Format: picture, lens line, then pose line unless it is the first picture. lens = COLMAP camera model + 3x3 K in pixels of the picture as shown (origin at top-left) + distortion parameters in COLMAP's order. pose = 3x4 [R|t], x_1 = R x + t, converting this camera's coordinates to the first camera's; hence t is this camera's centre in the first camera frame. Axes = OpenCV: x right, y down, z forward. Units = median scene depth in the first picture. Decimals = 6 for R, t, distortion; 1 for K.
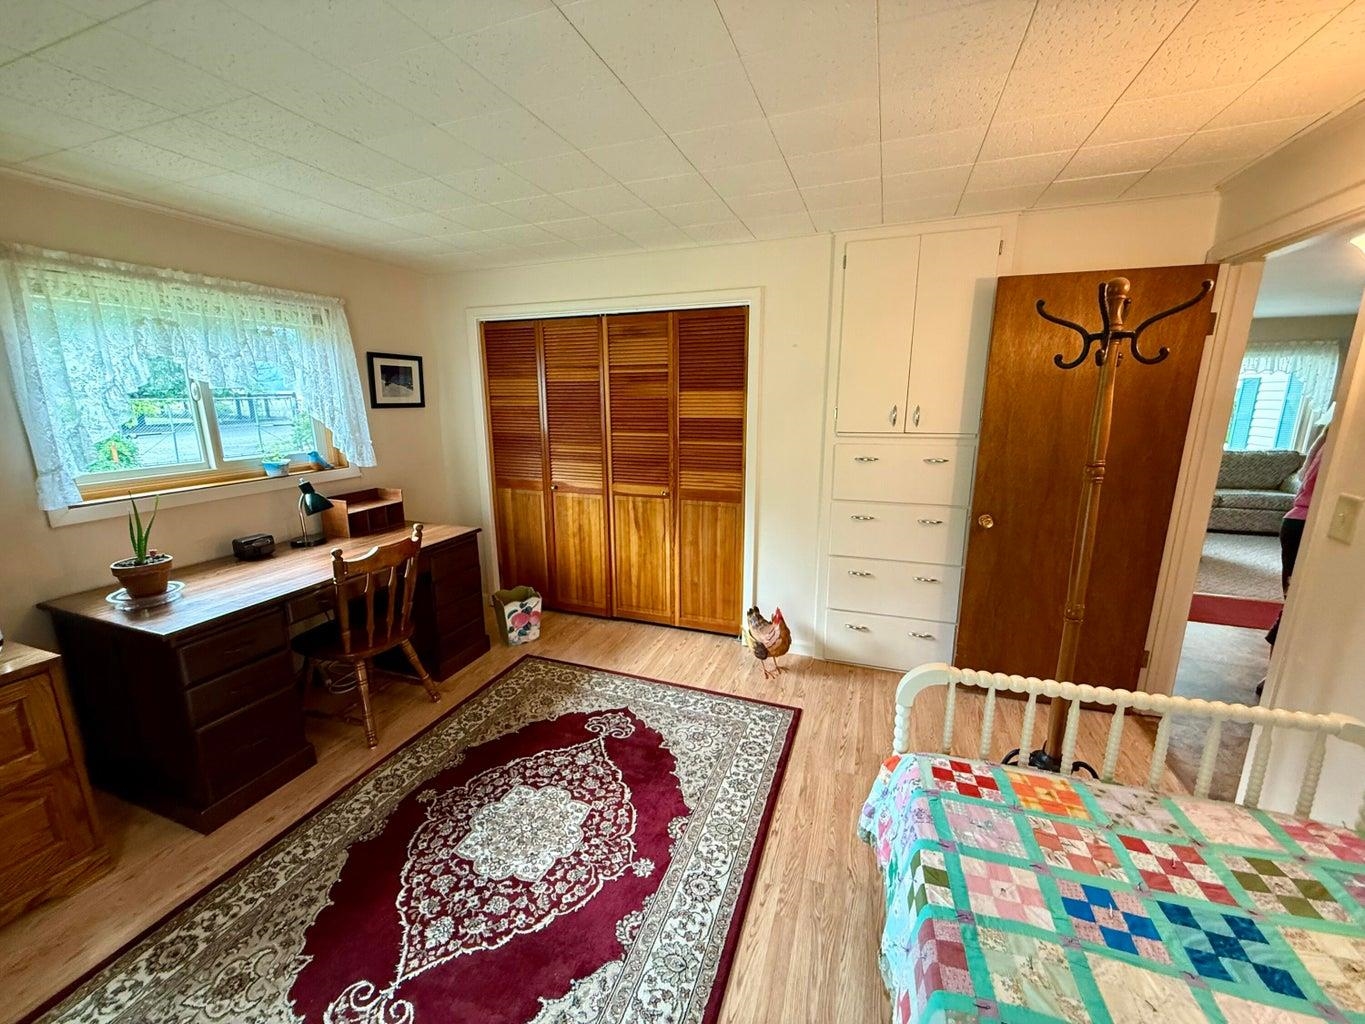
lens RADIAL K [[545.2, 0, 677.2], [0, 545.2, 510.8], [0, 0, 1]] dist [-0.000445, 0.000729]
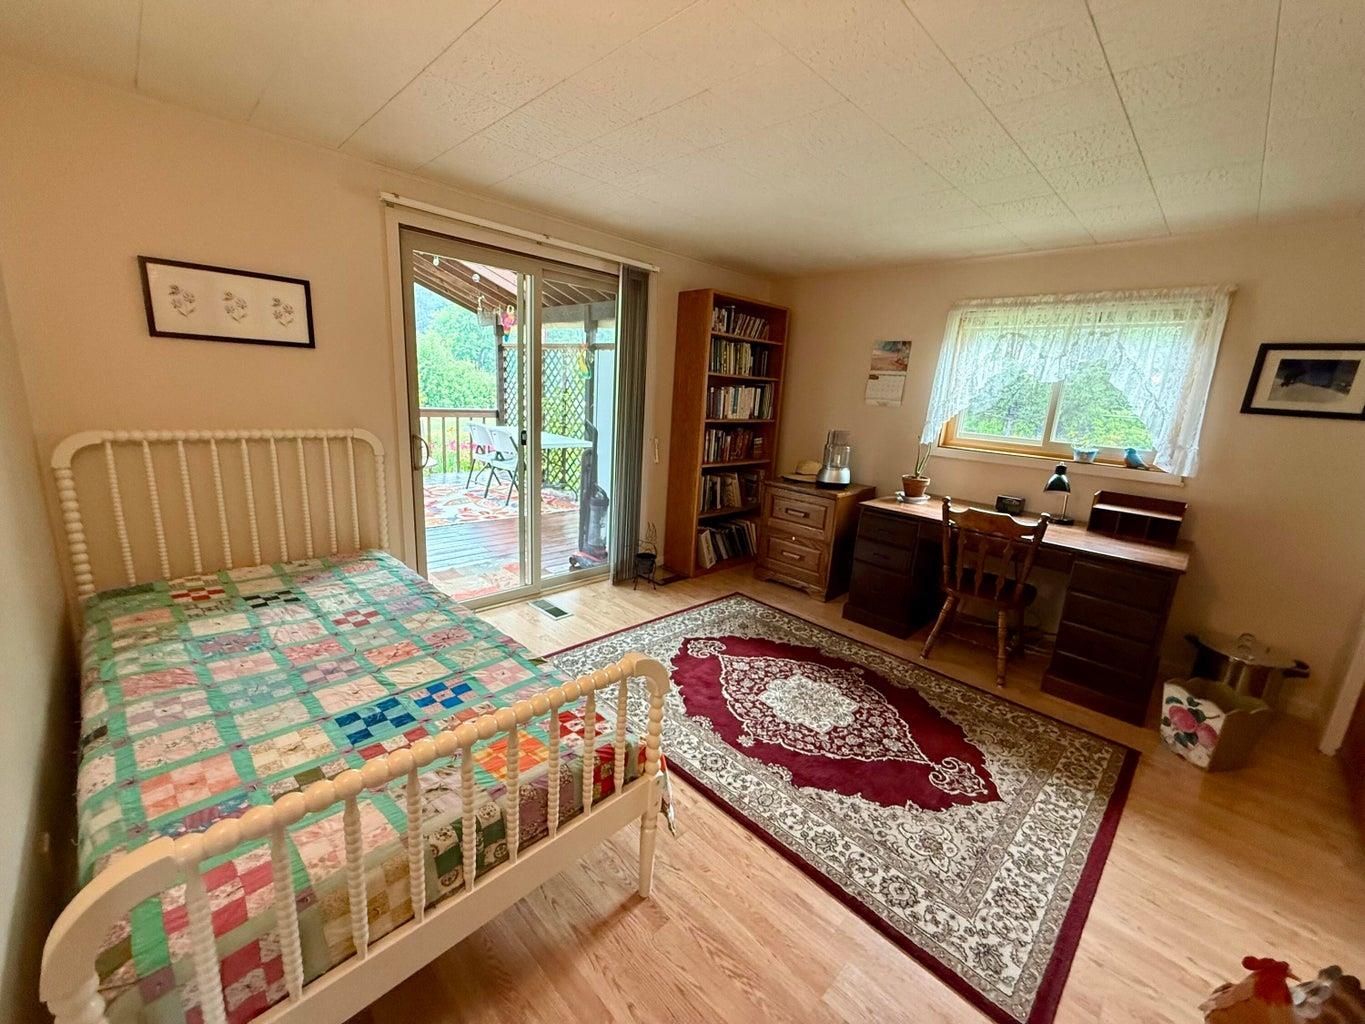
lens RADIAL K [[545.2, 0, 677.2], [0, 545.2, 510.8], [0, 0, 1]] dist [-0.000445, 0.000729]
pose [[-0.417139, 0.188096, -0.889165, 0.881908], [-0.247428, 0.917891, 0.310250, -0.158026], [0.874514, 0.349422, -0.336348, 0.947524]]
